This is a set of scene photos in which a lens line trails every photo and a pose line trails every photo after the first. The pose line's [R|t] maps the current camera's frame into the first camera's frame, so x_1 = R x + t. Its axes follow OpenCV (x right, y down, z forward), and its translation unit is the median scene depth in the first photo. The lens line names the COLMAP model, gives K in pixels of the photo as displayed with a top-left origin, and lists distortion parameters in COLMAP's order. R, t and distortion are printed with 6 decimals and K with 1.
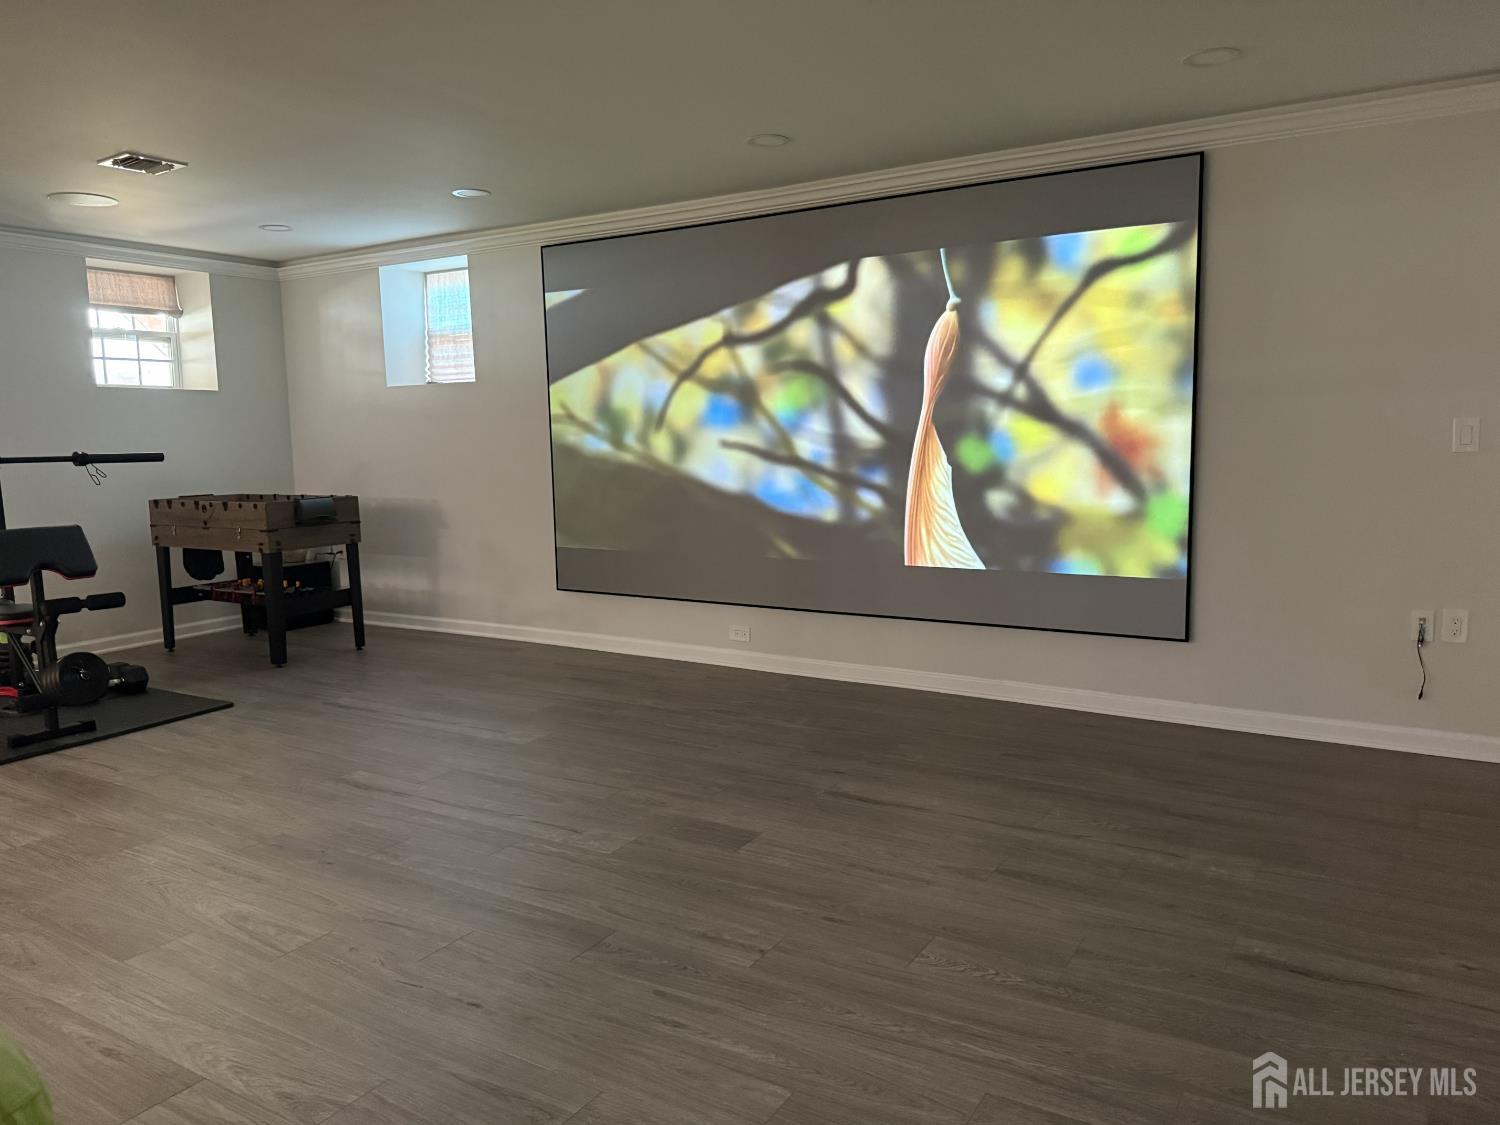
lens RADIAL K [[1045.8, 0, 750.0], [0, 1045.8, 562.5], [0, 0, 1]] dist [-0.006783, -0.002370]
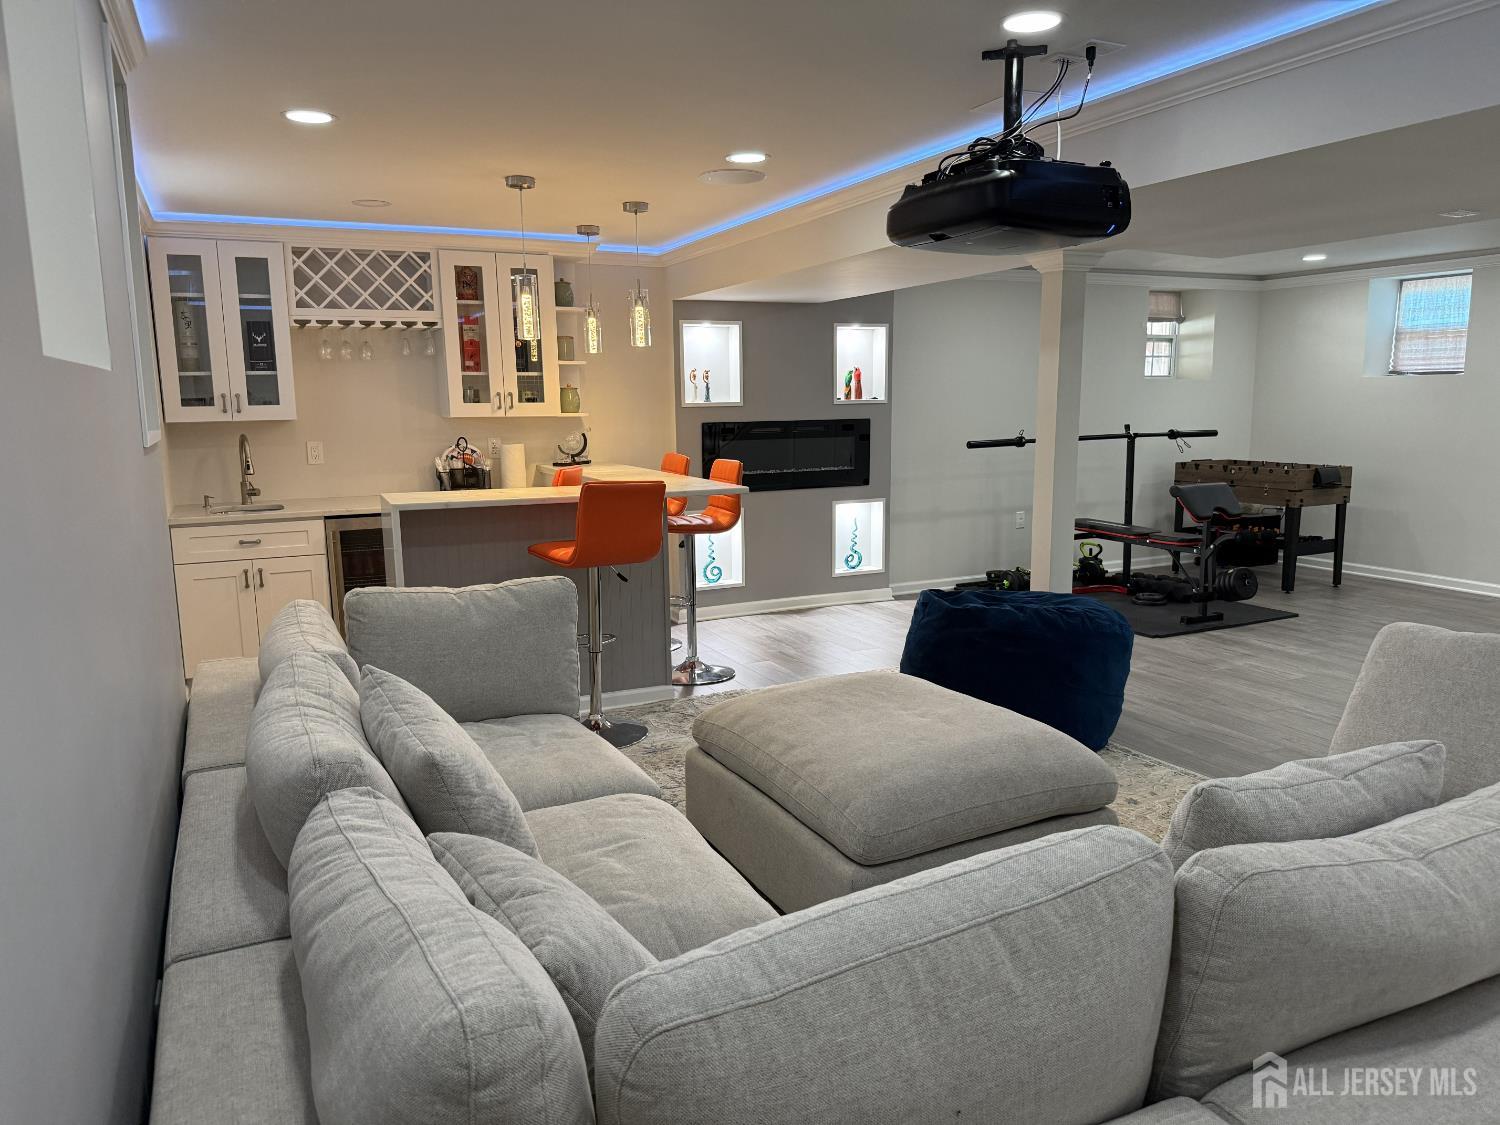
lens RADIAL K [[1089.6, 0, 750.0], [0, 1089.6, 562.5], [0, 0, 1]] dist [-0.008565, -0.004587]
pose [[0.836589, 0.087764, -0.540756, -0.253384], [-0.069629, 0.996113, 0.053947, 0.029840], [0.543388, -0.007479, 0.839448, -0.471664]]
